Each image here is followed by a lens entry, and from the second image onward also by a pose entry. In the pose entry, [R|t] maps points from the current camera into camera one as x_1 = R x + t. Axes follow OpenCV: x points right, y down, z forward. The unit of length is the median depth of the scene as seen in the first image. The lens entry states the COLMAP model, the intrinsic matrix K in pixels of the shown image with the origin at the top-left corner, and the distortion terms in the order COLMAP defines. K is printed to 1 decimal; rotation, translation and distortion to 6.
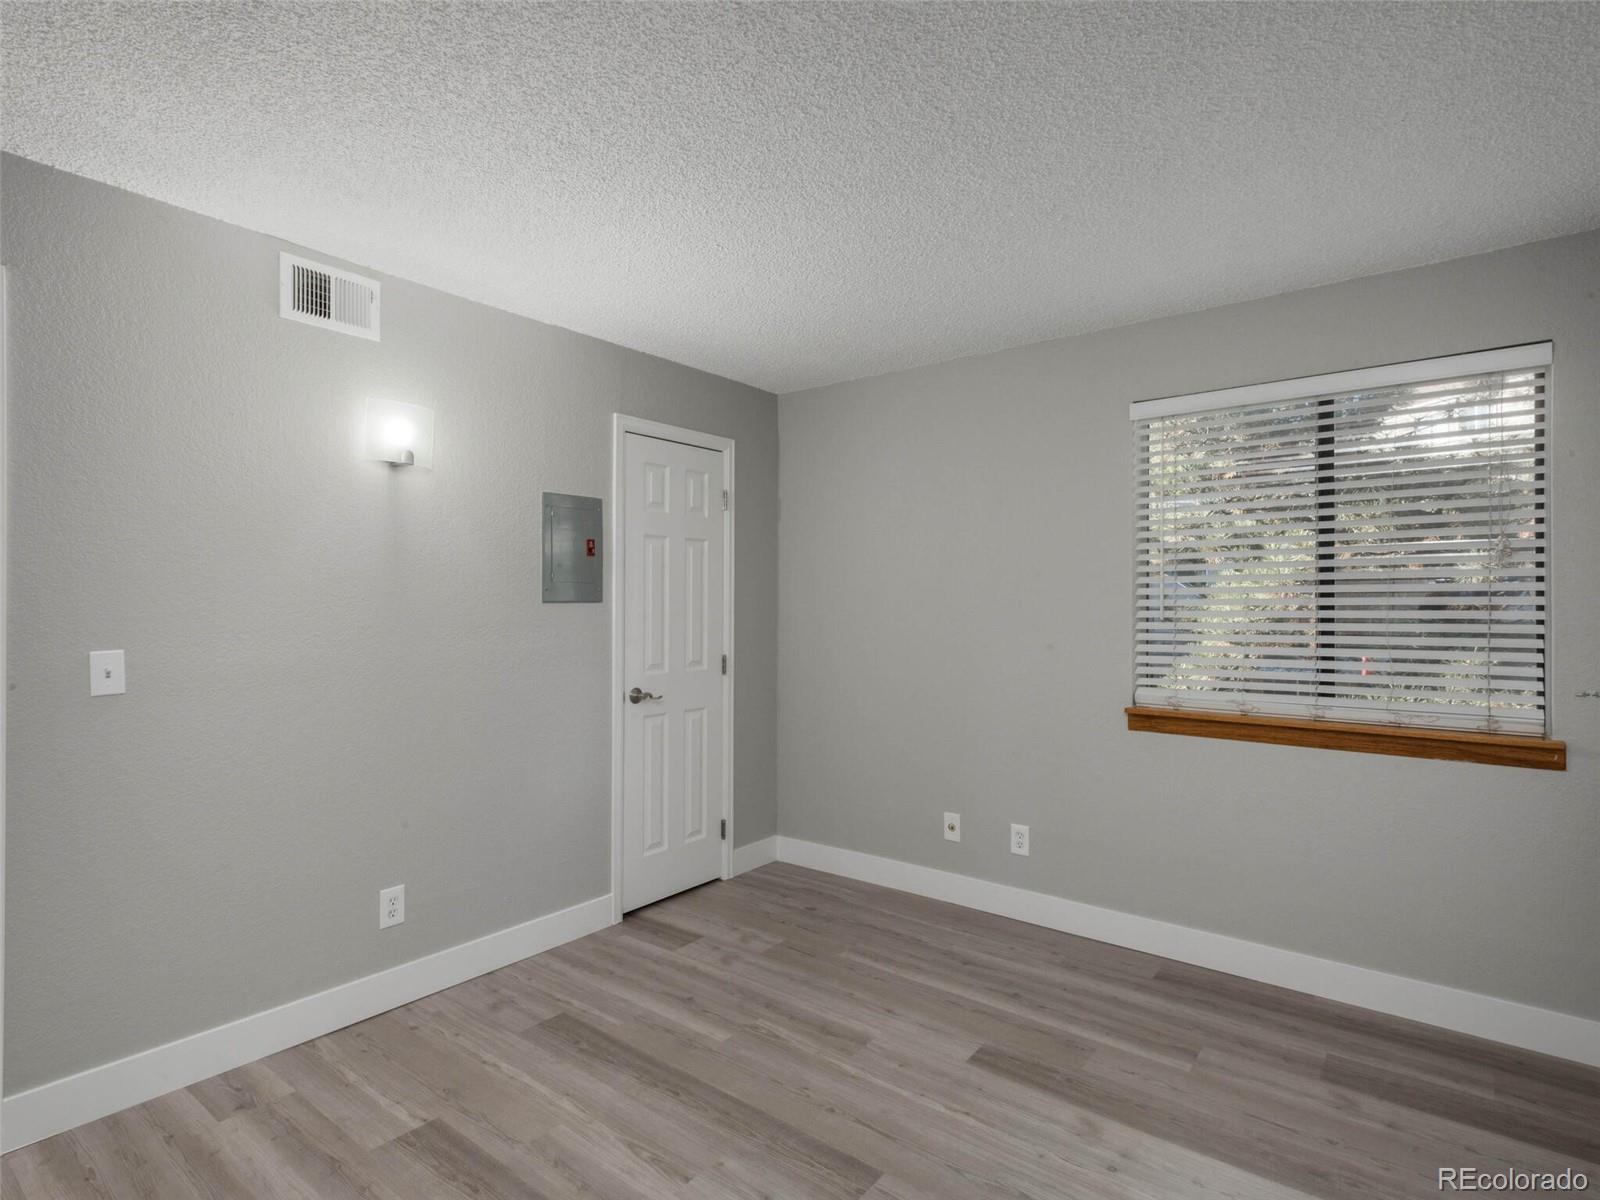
lens RADIAL K [[842.3, 0, 790.4], [0, 842.3, 602.0], [0, 0, 1]] dist [0.020985, -0.006722]
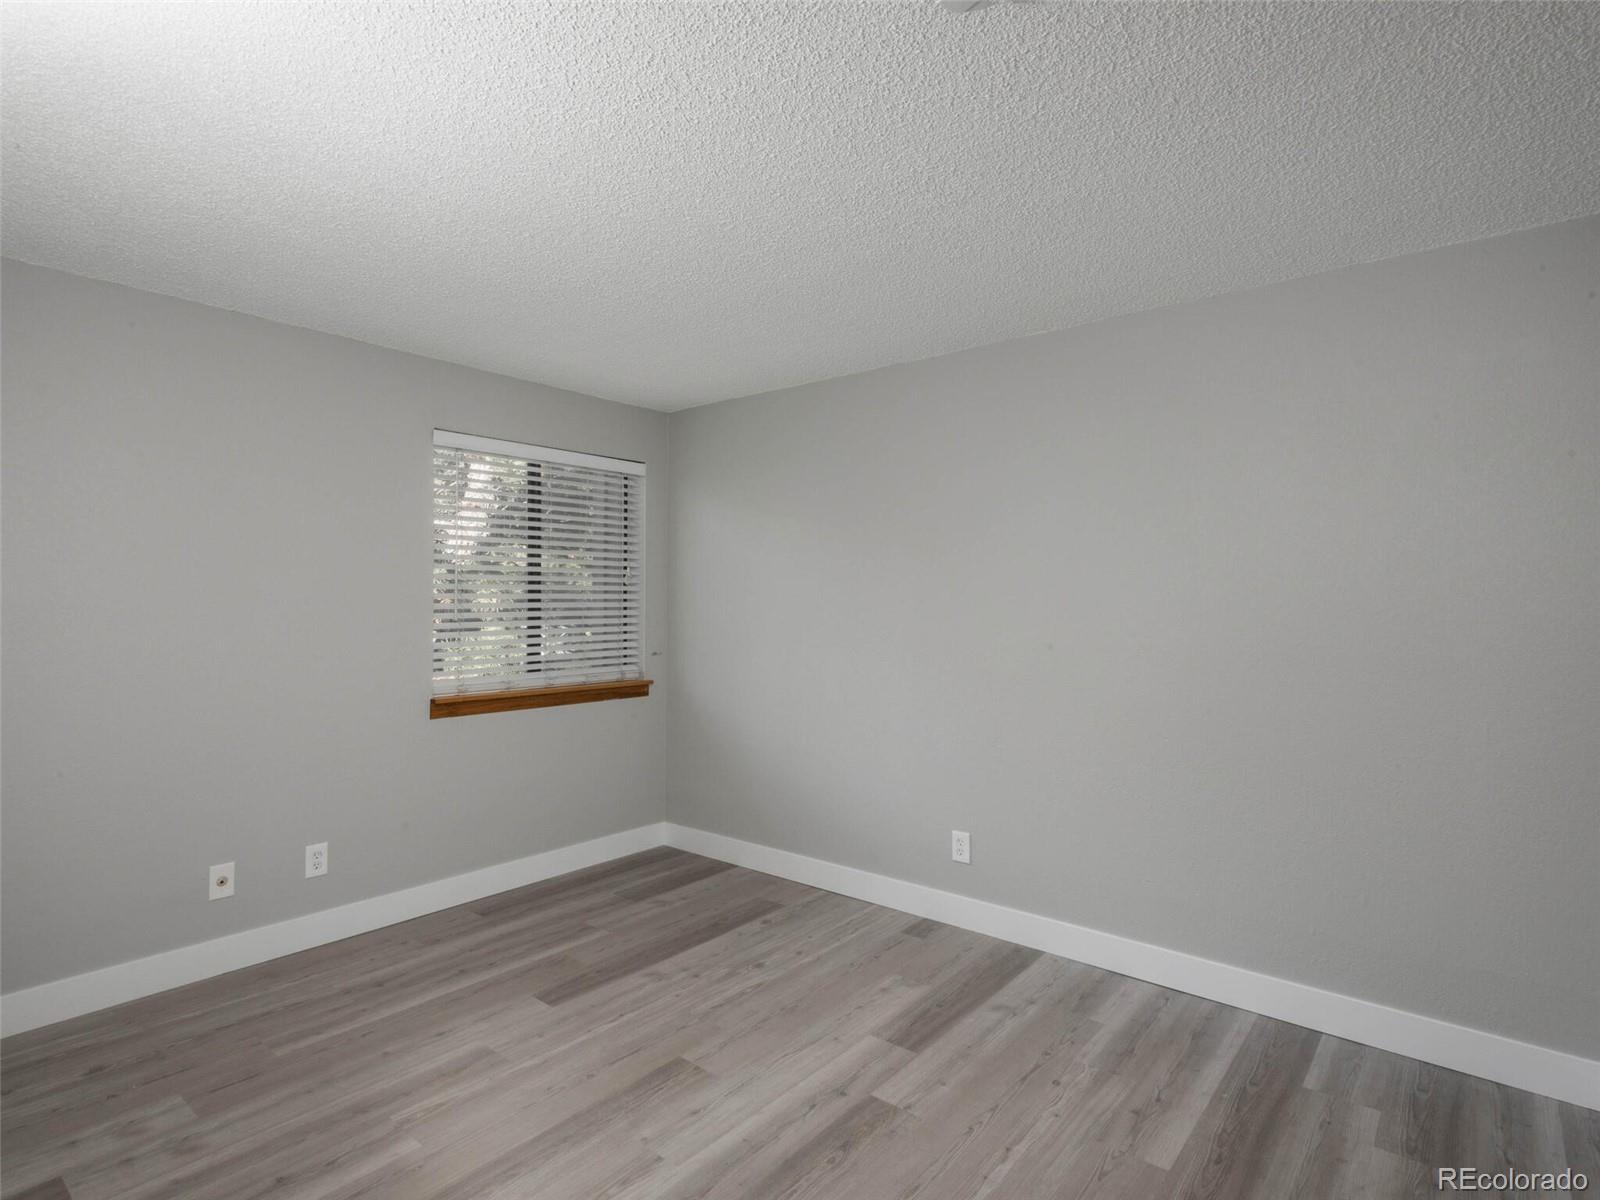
lens RADIAL K [[842.3, 0, 794.4], [0, 842.3, 601.3], [0, 0, 1]] dist [0.020985, -0.006722]
pose [[0.014645, -0.000458, 0.999893, -0.827458], [-0.005637, 0.999984, 0.000541, -0.010247], [-0.999877, -0.005644, 0.014642, 0.578176]]
